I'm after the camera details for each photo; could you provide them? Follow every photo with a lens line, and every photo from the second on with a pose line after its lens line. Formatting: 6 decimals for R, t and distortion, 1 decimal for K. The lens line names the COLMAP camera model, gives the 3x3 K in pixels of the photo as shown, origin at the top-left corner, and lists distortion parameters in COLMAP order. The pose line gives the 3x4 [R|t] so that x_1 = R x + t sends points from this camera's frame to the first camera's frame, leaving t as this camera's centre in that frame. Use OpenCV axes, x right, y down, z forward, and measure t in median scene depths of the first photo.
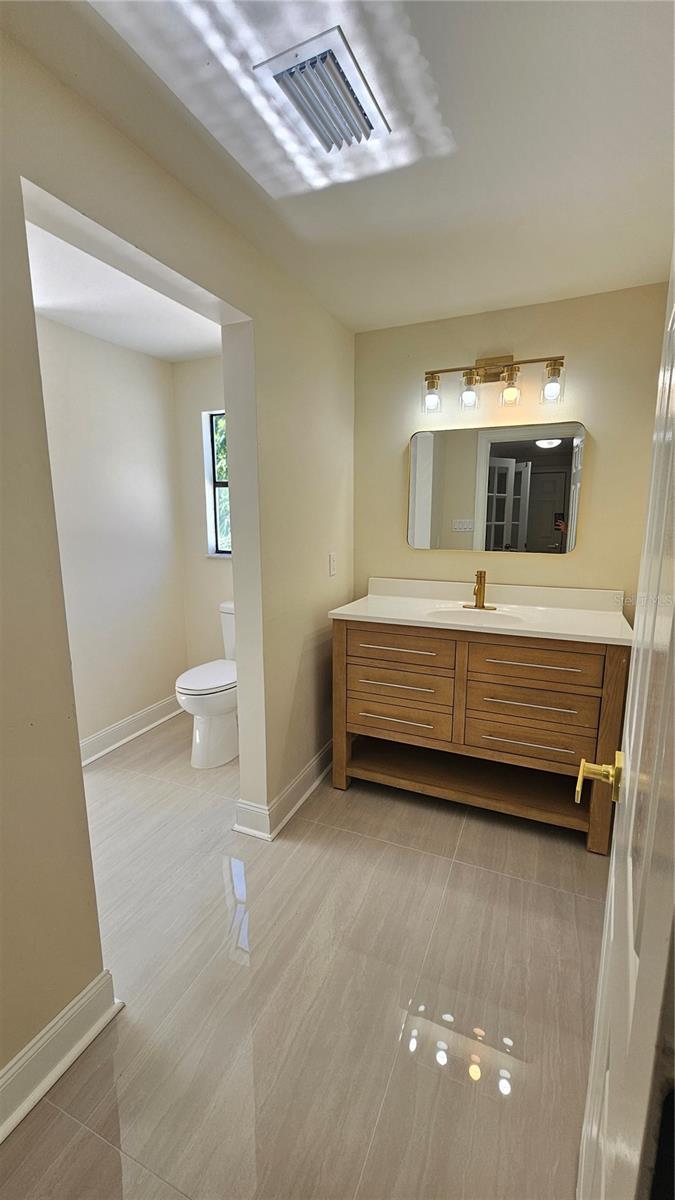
lens RADIAL K [[492.8, 0, 339.6], [0, 492.8, 598.4], [0, 0, 1]] dist [0.000210, -0.001853]
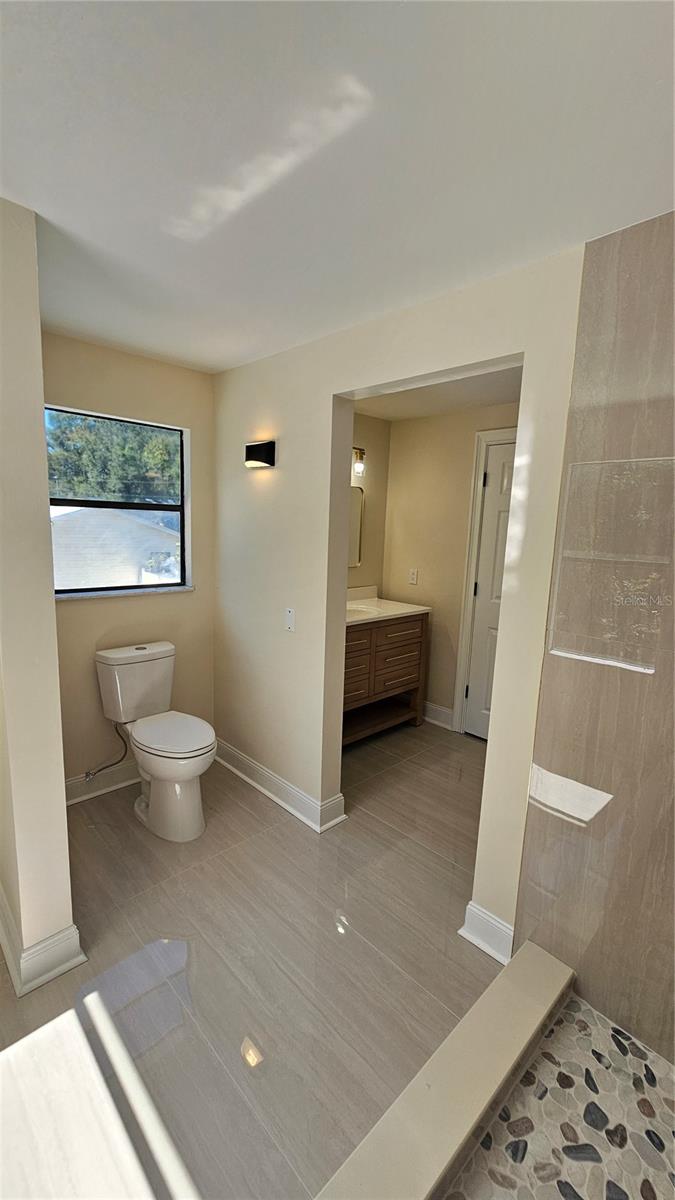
lens RADIAL K [[492.8, 0, 330.0], [0, 492.8, 598.8], [0, 0, 1]] dist [0.000210, -0.001853]
pose [[0.377132, -0.124406, 0.917766, -1.204329], [0.126663, 0.988555, 0.081953, -0.147266], [-0.917457, 0.085340, 0.388573, 0.518324]]
